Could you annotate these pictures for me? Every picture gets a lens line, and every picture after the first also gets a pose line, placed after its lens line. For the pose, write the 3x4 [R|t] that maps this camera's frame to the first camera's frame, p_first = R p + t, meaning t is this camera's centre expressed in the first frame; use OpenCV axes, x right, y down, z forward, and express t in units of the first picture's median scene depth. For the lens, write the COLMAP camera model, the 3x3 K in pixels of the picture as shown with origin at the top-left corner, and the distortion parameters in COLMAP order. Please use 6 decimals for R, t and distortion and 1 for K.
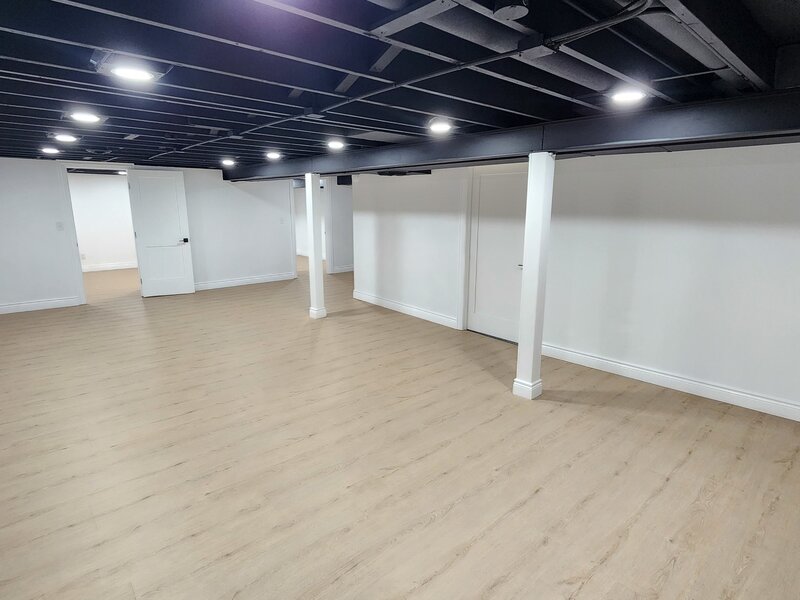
lens RADIAL K [[437.9, 0, 404.0], [0, 437.9, 299.2], [0, 0, 1]] dist [0.005697, -0.003369]
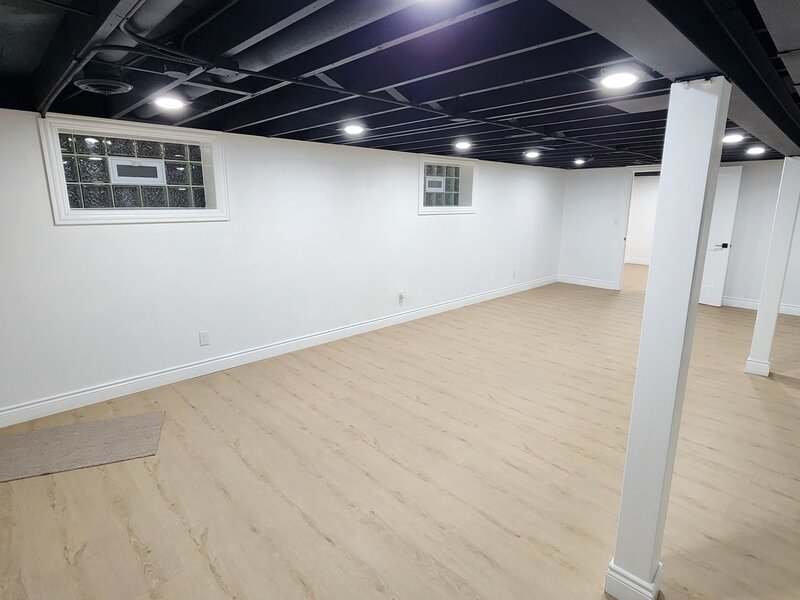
lens RADIAL K [[437.9, 0, 404.8], [0, 437.9, 300.2], [0, 0, 1]] dist [0.005697, -0.003369]
pose [[0.026462, 0.217064, -0.975799, 0.761796], [-0.216214, 0.954277, 0.206413, -0.156913], [0.975987, 0.205519, 0.072184, 0.724897]]
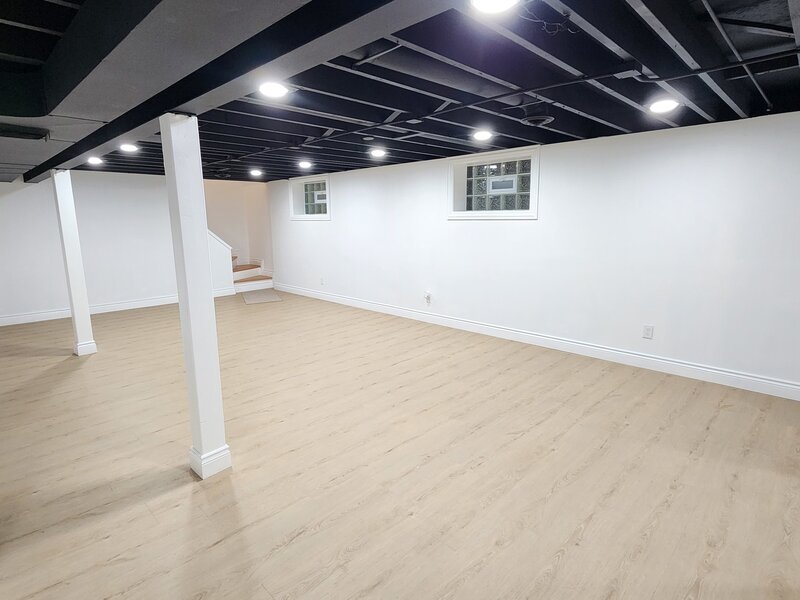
lens RADIAL K [[437.9, 0, 400.5], [0, 437.9, 297.1], [0, 0, 1]] dist [0.005697, -0.003369]
pose [[-0.998870, 0.026667, -0.039331, -0.716144], [0.008580, 0.915301, 0.402678, -0.539208], [0.046738, 0.401886, -0.914496, 2.472358]]
